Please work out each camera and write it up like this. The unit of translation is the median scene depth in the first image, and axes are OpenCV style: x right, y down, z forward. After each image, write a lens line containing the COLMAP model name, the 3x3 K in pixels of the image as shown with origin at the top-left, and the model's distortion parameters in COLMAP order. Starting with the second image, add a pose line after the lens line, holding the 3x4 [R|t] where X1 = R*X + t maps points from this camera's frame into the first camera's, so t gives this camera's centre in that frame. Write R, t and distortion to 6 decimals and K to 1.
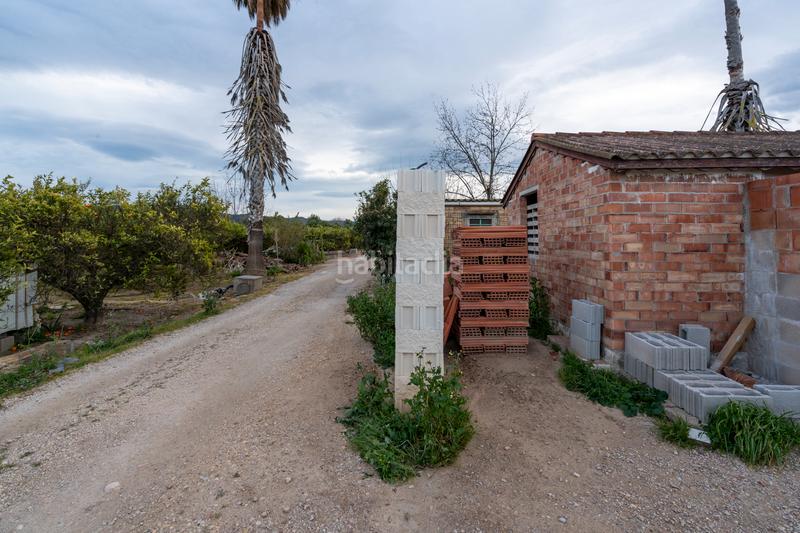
lens RADIAL K [[372.5, 0, 394.1], [0, 372.5, 225.9], [0, 0, 1]] dist [0.001903, 0.001734]
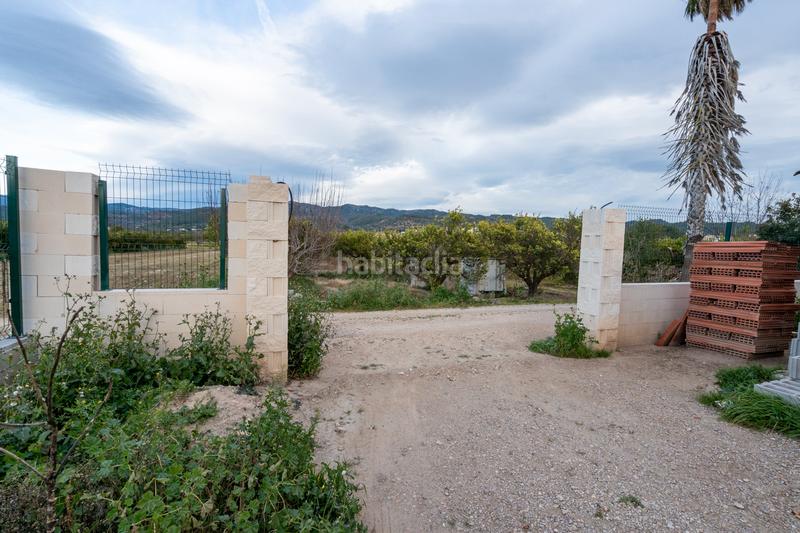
lens RADIAL K [[372.5, 0, 408.1], [0, 372.5, 263.0], [0, 0, 1]] dist [0.001903, 0.001734]
pose [[0.371698, 0.052635, -0.926860, 0.709546], [0.004901, 0.998266, 0.058656, -0.004163], [0.928341, -0.026345, 0.370795, -0.223333]]
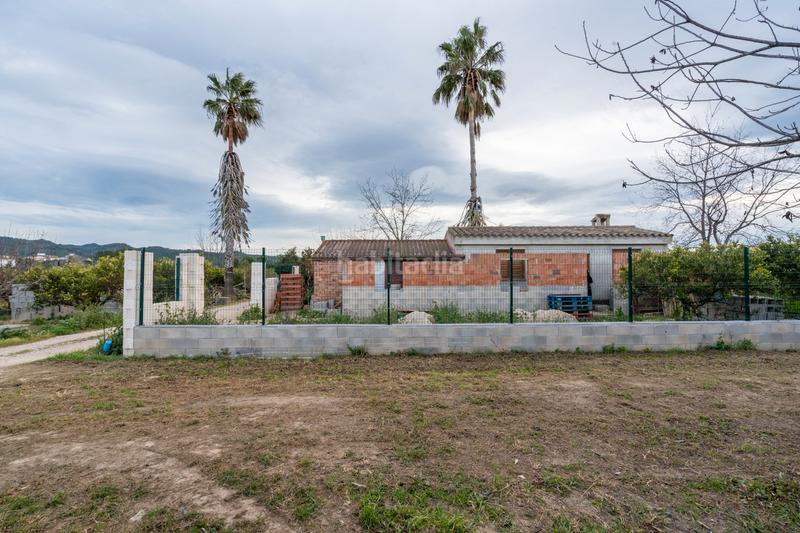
lens RADIAL K [[372.5, 0, 397.6], [0, 372.5, 268.9], [0, 0, 1]] dist [0.001903, 0.001734]
pose [[0.999106, -0.005160, 0.041966, 0.826937], [0.004454, 0.999847, 0.016903, -0.076185], [-0.042047, -0.016701, 0.998976, -1.854841]]
